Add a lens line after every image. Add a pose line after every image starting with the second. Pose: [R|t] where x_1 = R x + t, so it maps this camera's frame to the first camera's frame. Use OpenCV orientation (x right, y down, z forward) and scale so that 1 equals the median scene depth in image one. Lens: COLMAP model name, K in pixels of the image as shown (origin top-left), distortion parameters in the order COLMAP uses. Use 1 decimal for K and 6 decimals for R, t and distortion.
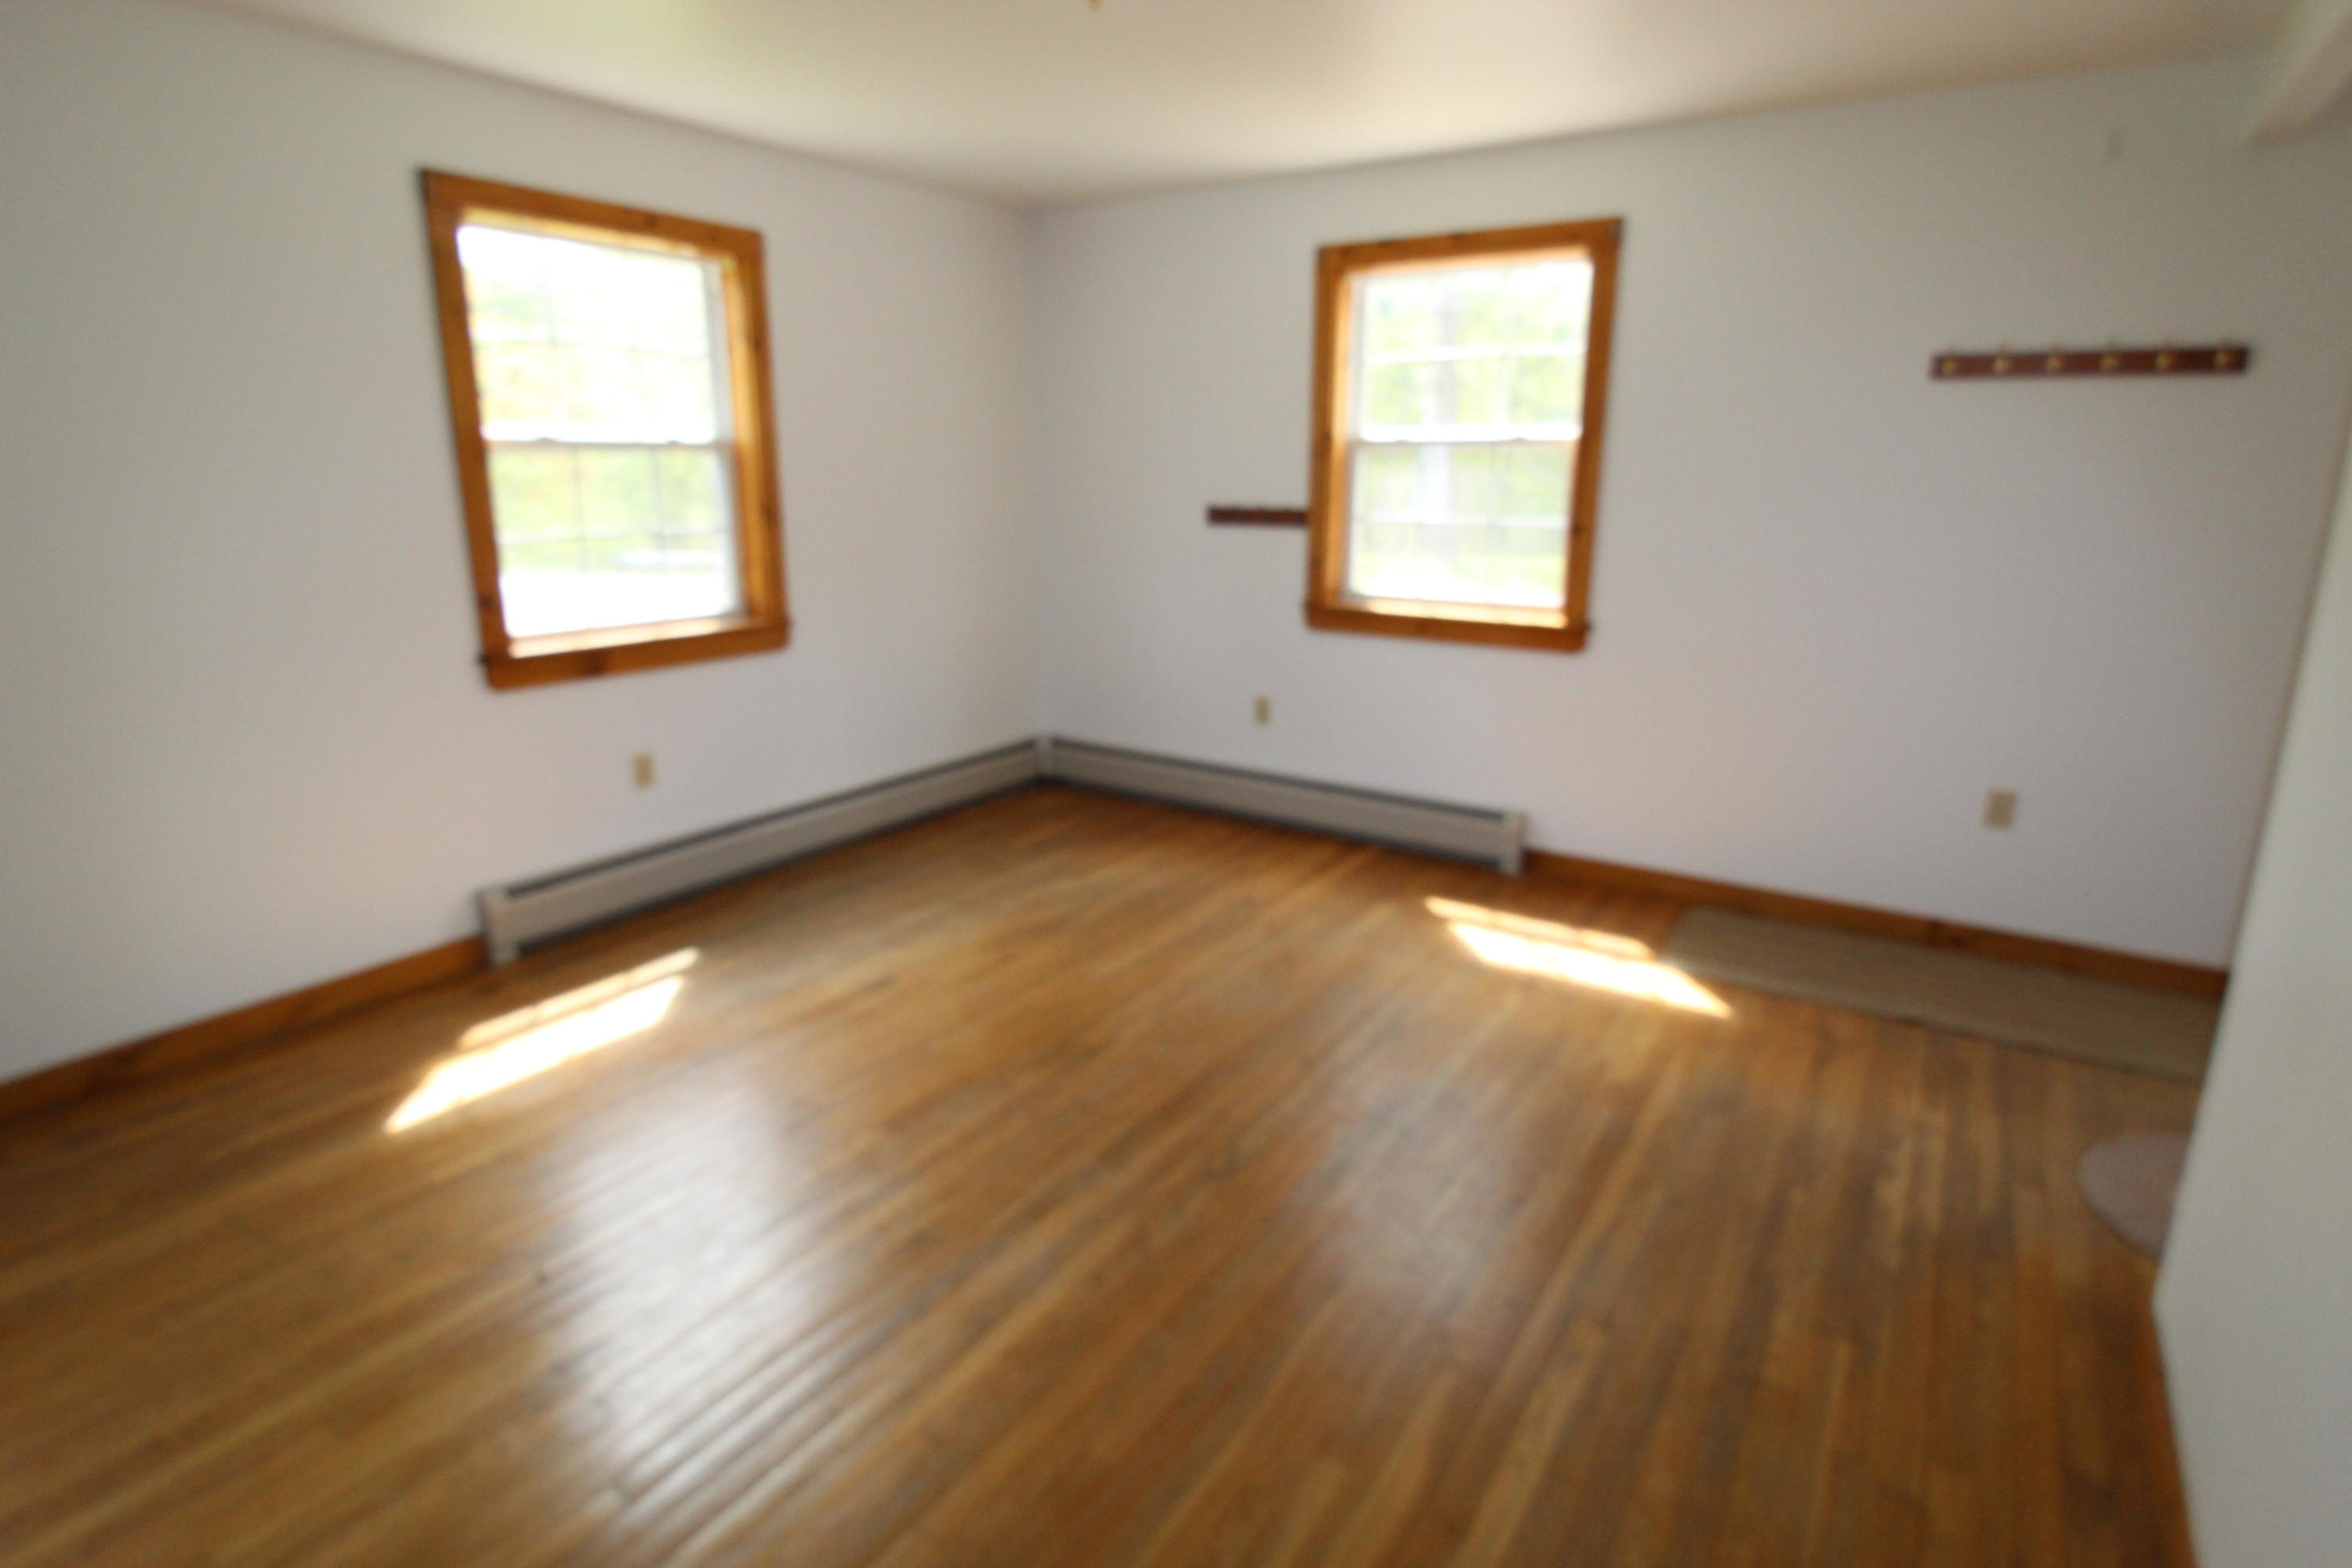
lens RADIAL K [[1232.9, 0, 1174.4], [0, 1232.9, 743.9], [0, 0, 1]] dist [-0.003633, -0.000837]
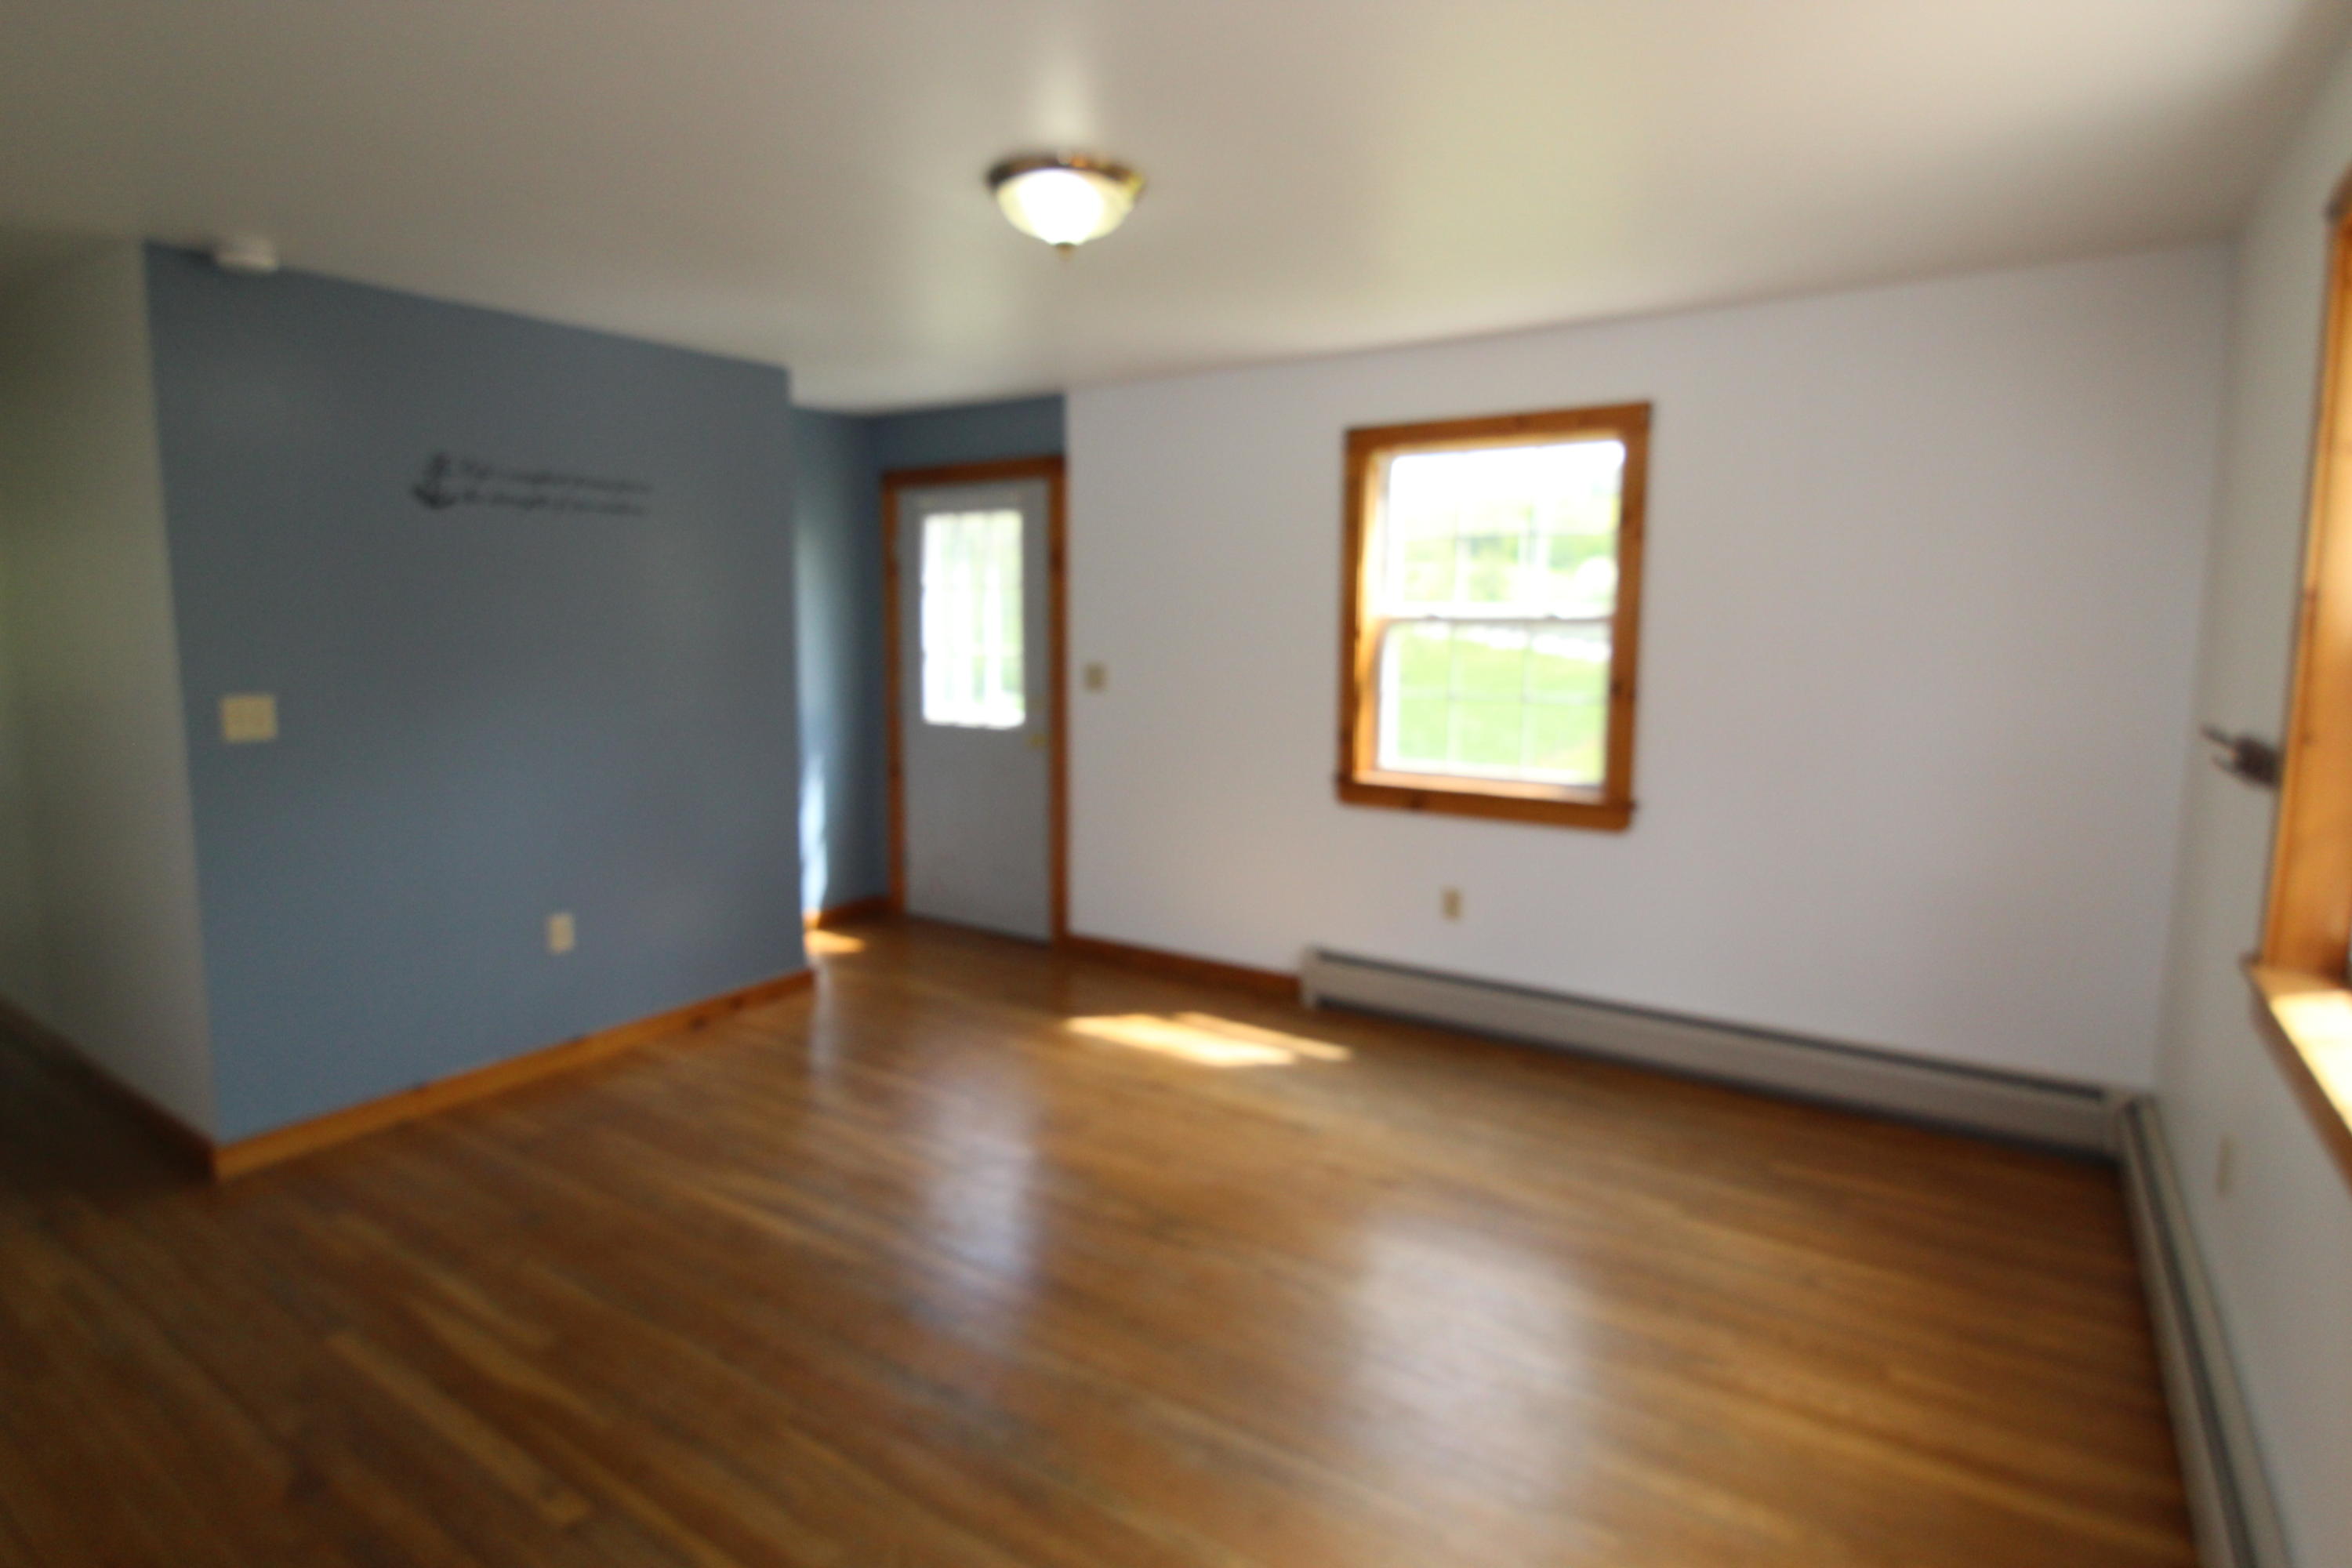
lens RADIAL K [[1232.9, 0, 1174.4], [0, 1232.9, 743.9], [0, 0, 1]] dist [-0.003633, -0.000837]
pose [[-0.027266, 0.105913, -0.994001, 0.717845], [-0.220472, 0.969247, 0.109323, -0.198349], [0.975012, 0.222130, -0.003077, 0.770917]]
